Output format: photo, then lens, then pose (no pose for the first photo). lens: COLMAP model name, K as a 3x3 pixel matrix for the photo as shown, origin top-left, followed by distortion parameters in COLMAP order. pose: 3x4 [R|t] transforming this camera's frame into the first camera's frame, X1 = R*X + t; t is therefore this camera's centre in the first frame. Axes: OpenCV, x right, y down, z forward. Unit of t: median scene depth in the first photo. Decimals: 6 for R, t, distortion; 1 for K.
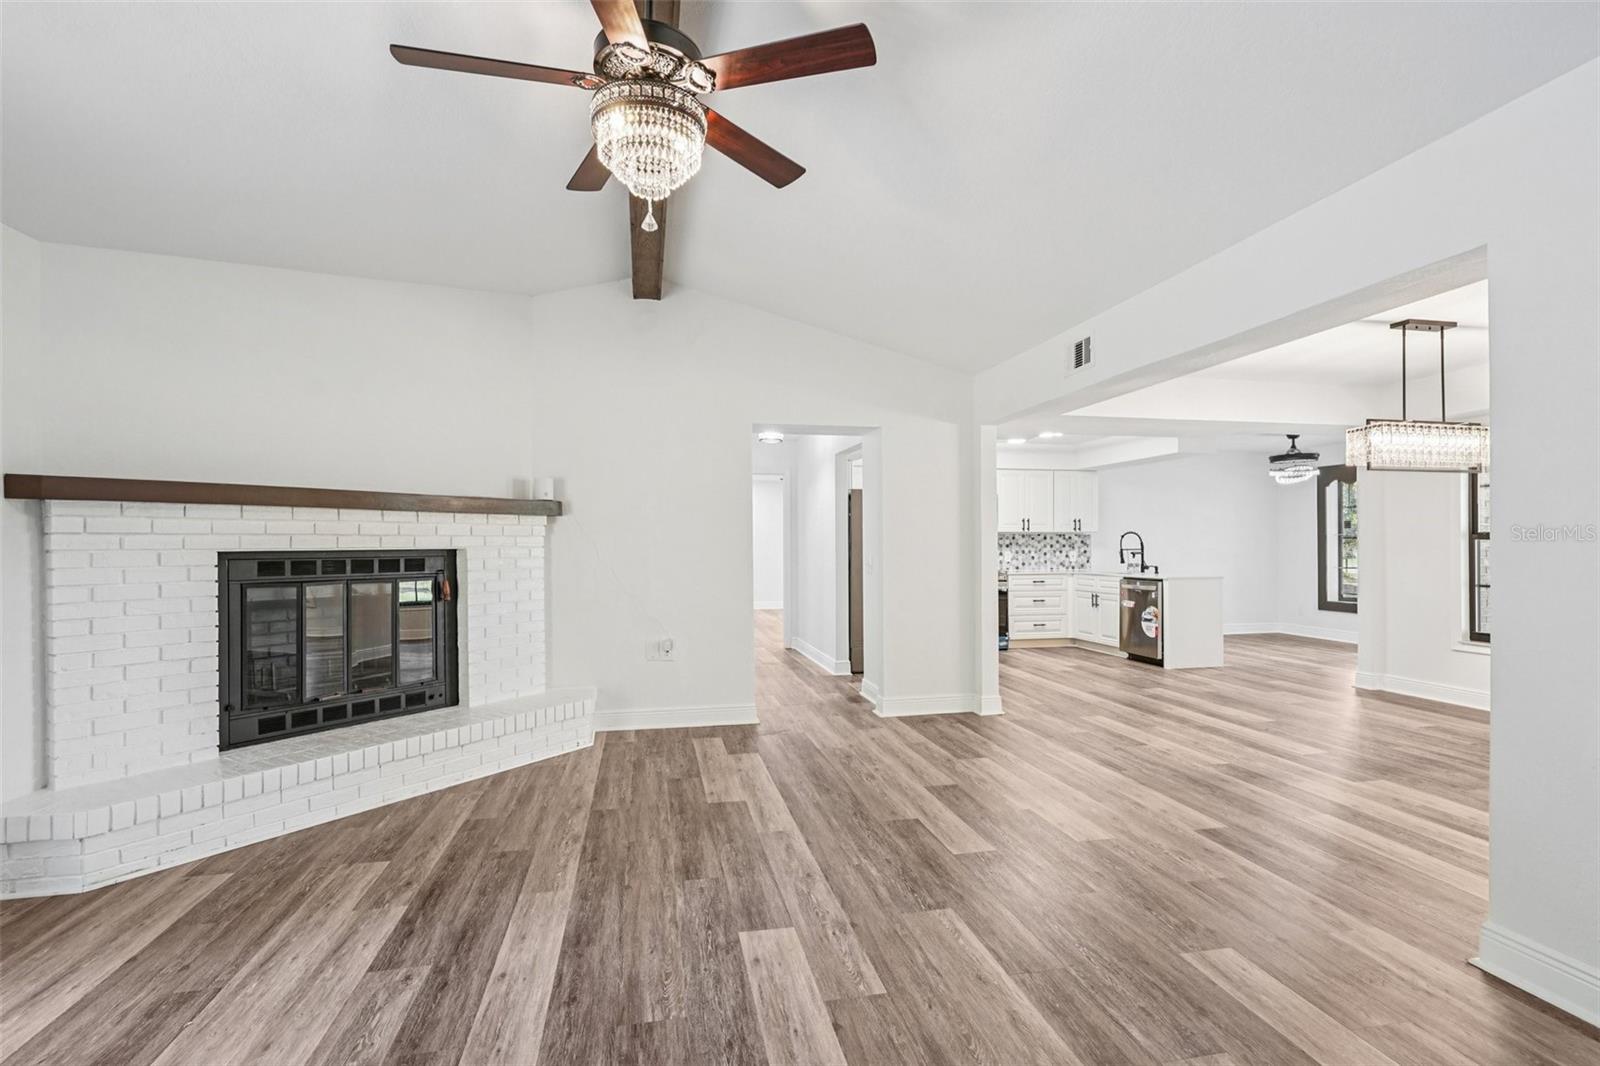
lens RADIAL K [[749.3, 0, 799.4], [0, 749.3, 524.7], [0, 0, 1]] dist [-0.010478, 0.003398]
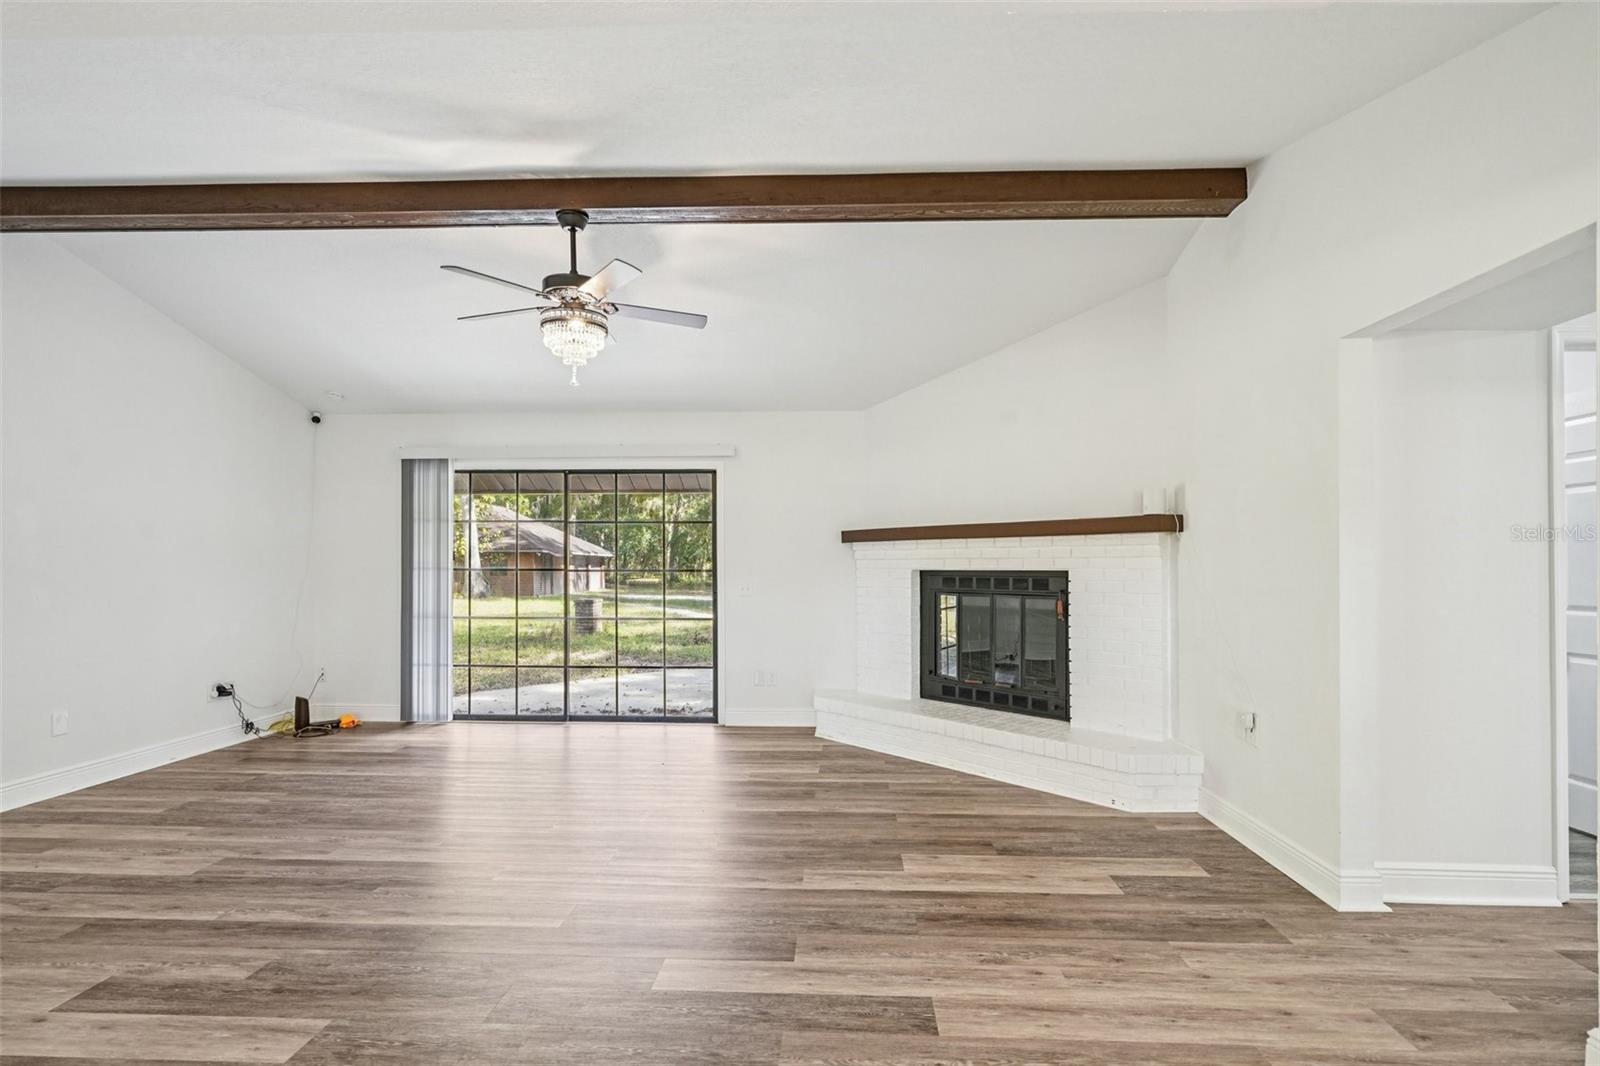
lens RADIAL K [[749.3, 0, 803.2], [0, 749.3, 574.7], [0, 0, 1]] dist [-0.010478, 0.003398]
pose [[-0.238395, 0.013368, -0.971076, 0.628010], [0.022674, 0.999709, 0.008196, 0.022125], [0.970903, -0.020064, -0.238629, 0.900052]]
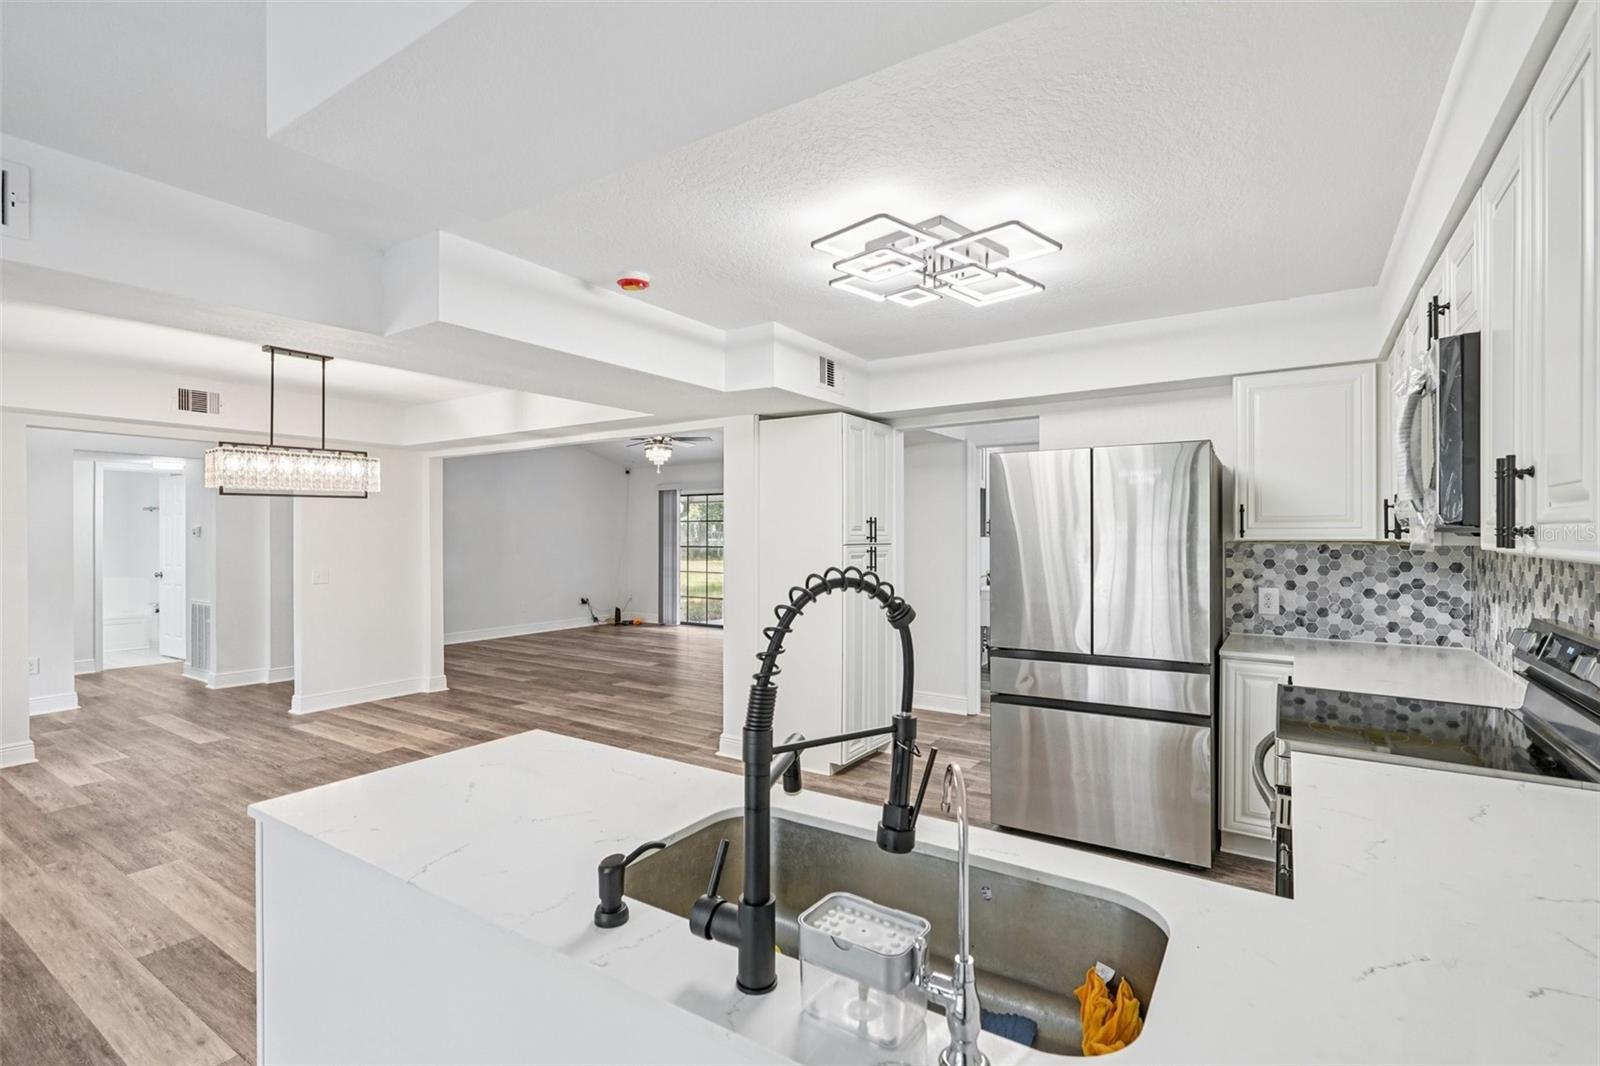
lens RADIAL K [[749.3, 0, 794.7], [0, 749.3, 534.8], [0, 0, 1]] dist [-0.010478, 0.003398]
pose [[-0.711054, 0.005879, -0.703113, 1.007720], [0.020785, 0.999704, -0.012661, 0.010364], [0.702830, -0.023616, -0.710966, 2.063493]]
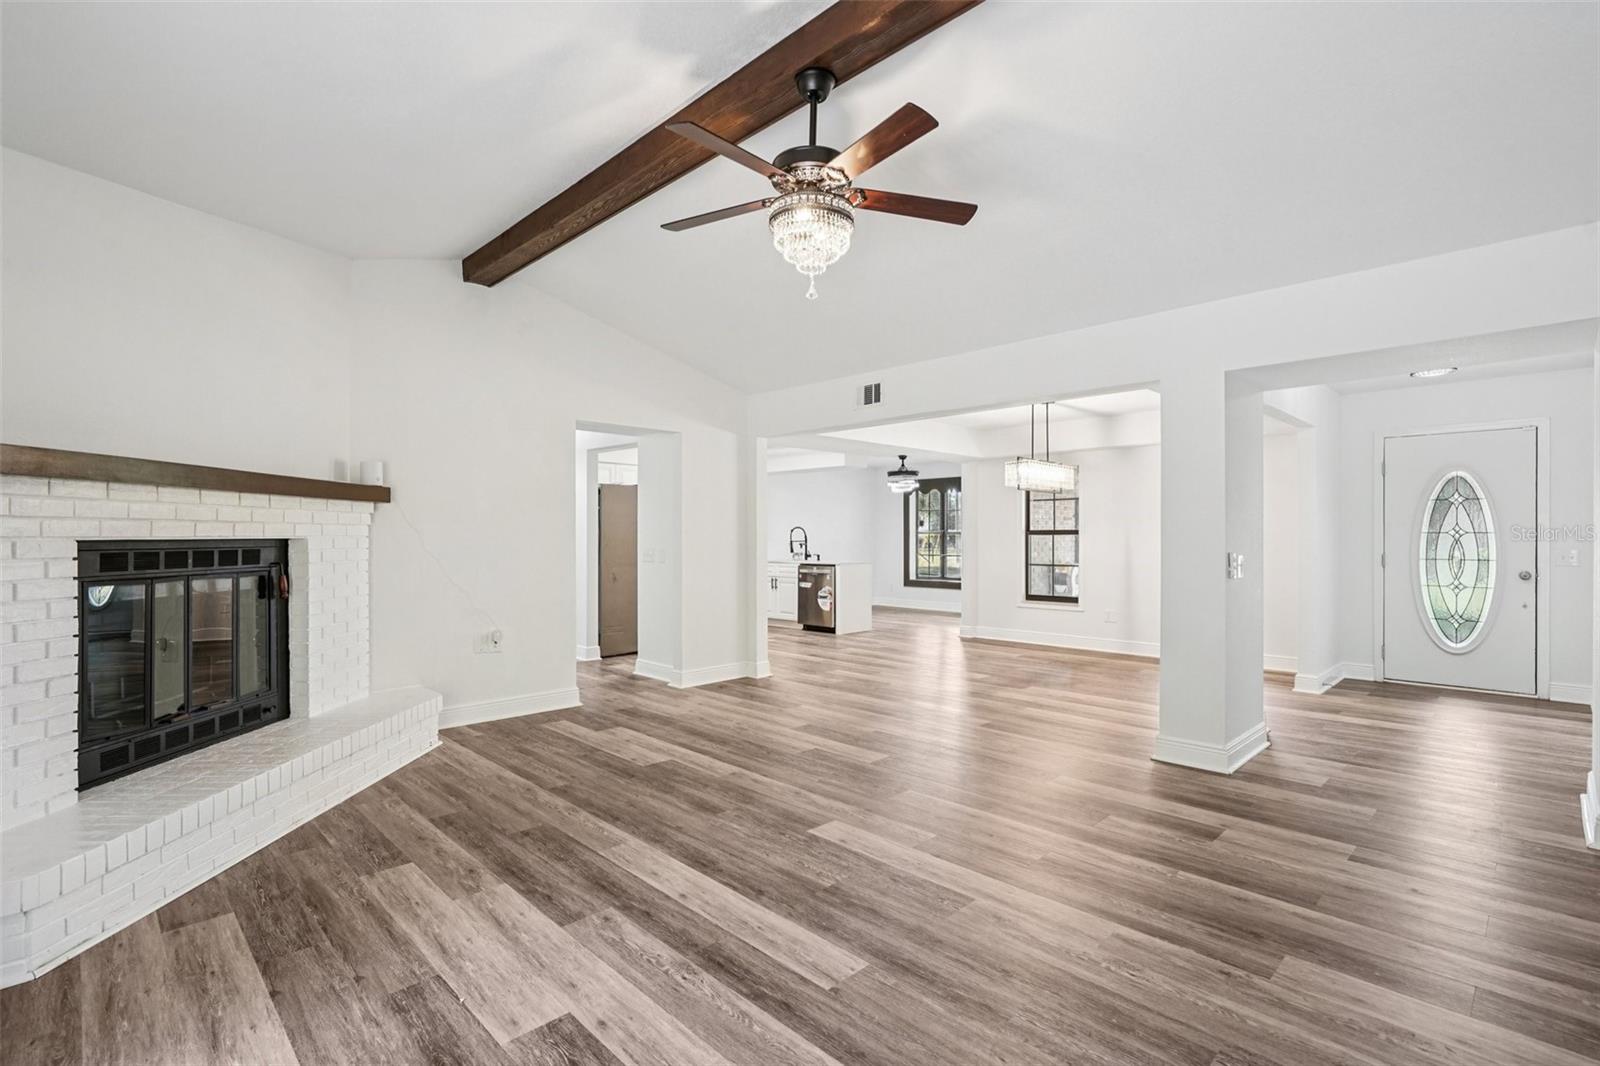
lens RADIAL K [[749.3, 0, 786.7], [0, 749.3, 511.5], [0, 0, 1]] dist [-0.010478, 0.003398]
pose [[0.842405, 0.022378, 0.538379, -0.449268], [-0.018408, 0.999749, -0.012751, 0.001435], [-0.538530, 0.000831, 0.842606, -0.047244]]
